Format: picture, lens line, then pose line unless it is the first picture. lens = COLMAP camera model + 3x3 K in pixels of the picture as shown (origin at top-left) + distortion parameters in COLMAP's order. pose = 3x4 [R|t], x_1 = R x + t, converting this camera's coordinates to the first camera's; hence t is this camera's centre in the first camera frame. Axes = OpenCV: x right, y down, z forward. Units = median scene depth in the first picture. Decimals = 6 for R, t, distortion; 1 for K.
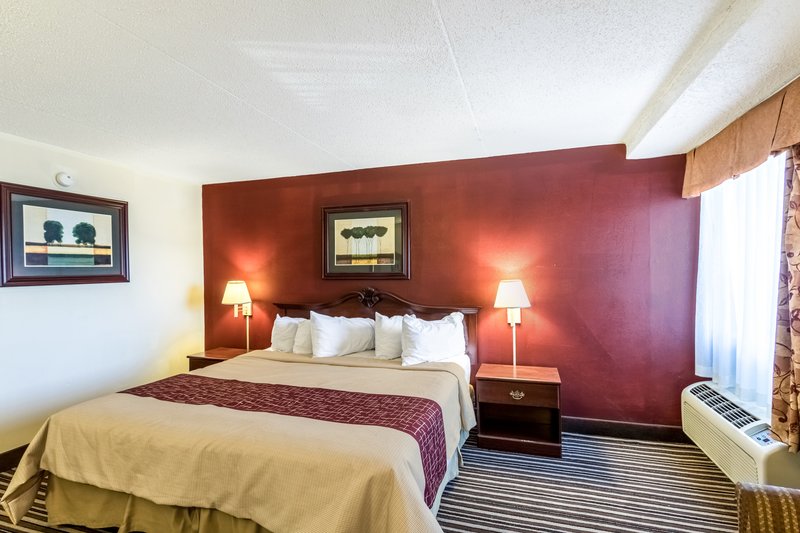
lens RADIAL K [[371.7, 0, 400.0], [0, 371.7, 266.5], [0, 0, 1]] dist [-0.004378, -0.001211]
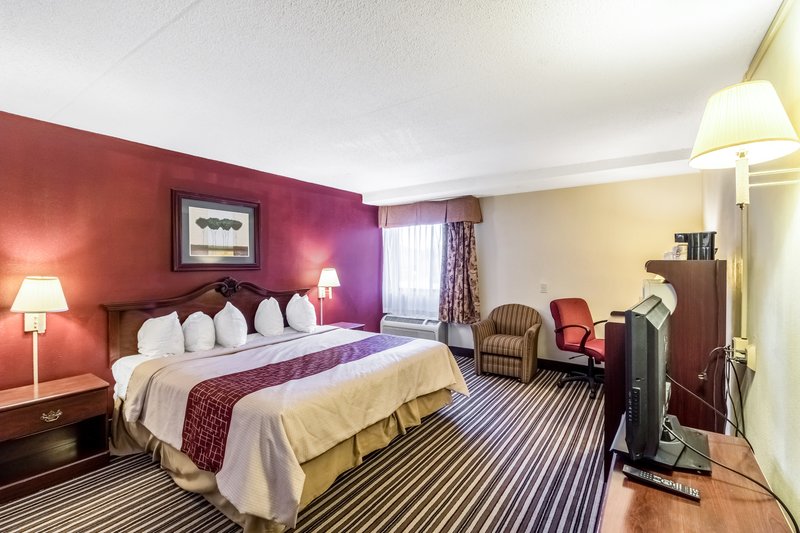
lens RADIAL K [[365.8, 0, 400.0], [0, 365.8, 266.5], [0, 0, 1]] dist [-0.000106, -0.000294]
pose [[0.296752, -0.002638, 0.954951, -0.923467], [-0.018977, 0.999782, 0.008659, 0.006430], [-0.954766, -0.020692, 0.296638, 0.232789]]
